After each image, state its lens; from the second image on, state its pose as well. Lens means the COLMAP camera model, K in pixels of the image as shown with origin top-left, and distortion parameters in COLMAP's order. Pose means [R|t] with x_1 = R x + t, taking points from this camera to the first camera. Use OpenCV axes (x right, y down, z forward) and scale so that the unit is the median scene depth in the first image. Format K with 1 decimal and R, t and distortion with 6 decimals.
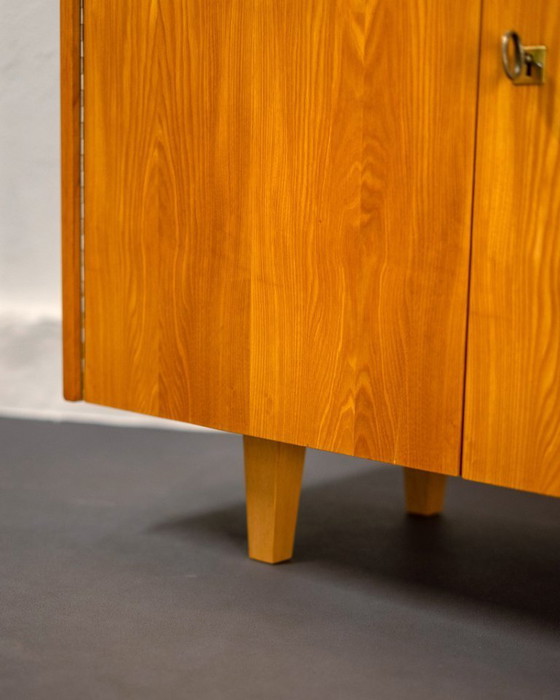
lens RADIAL K [[1255.1, 0, 280.7], [0, 1255.1, 382.0], [0, 0, 1]] dist [-0.026611, -0.091849]
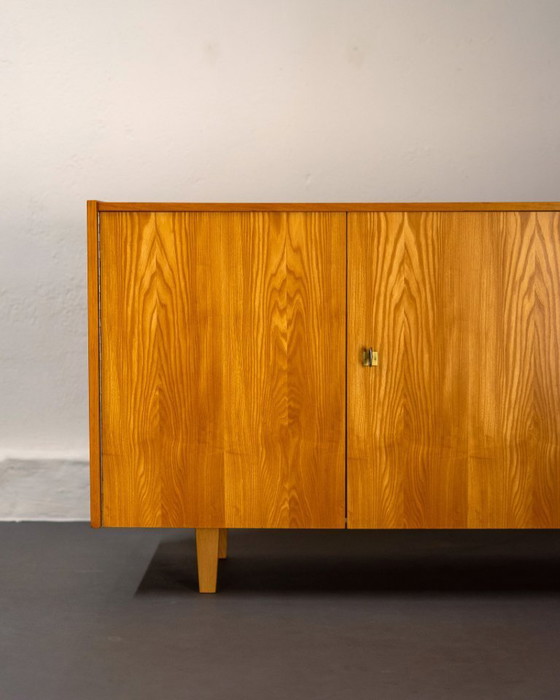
lens RADIAL K [[1255.1, 0, 280.7], [0, 1255.1, 382.0], [0, 0, 1]] dist [-0.026611, -0.091849]
pose [[0.777353, -0.075658, 0.624498, -1.301738], [0.118958, 0.992509, -0.027833, -0.134851], [-0.617715, 0.095925, 0.780530, -0.730623]]
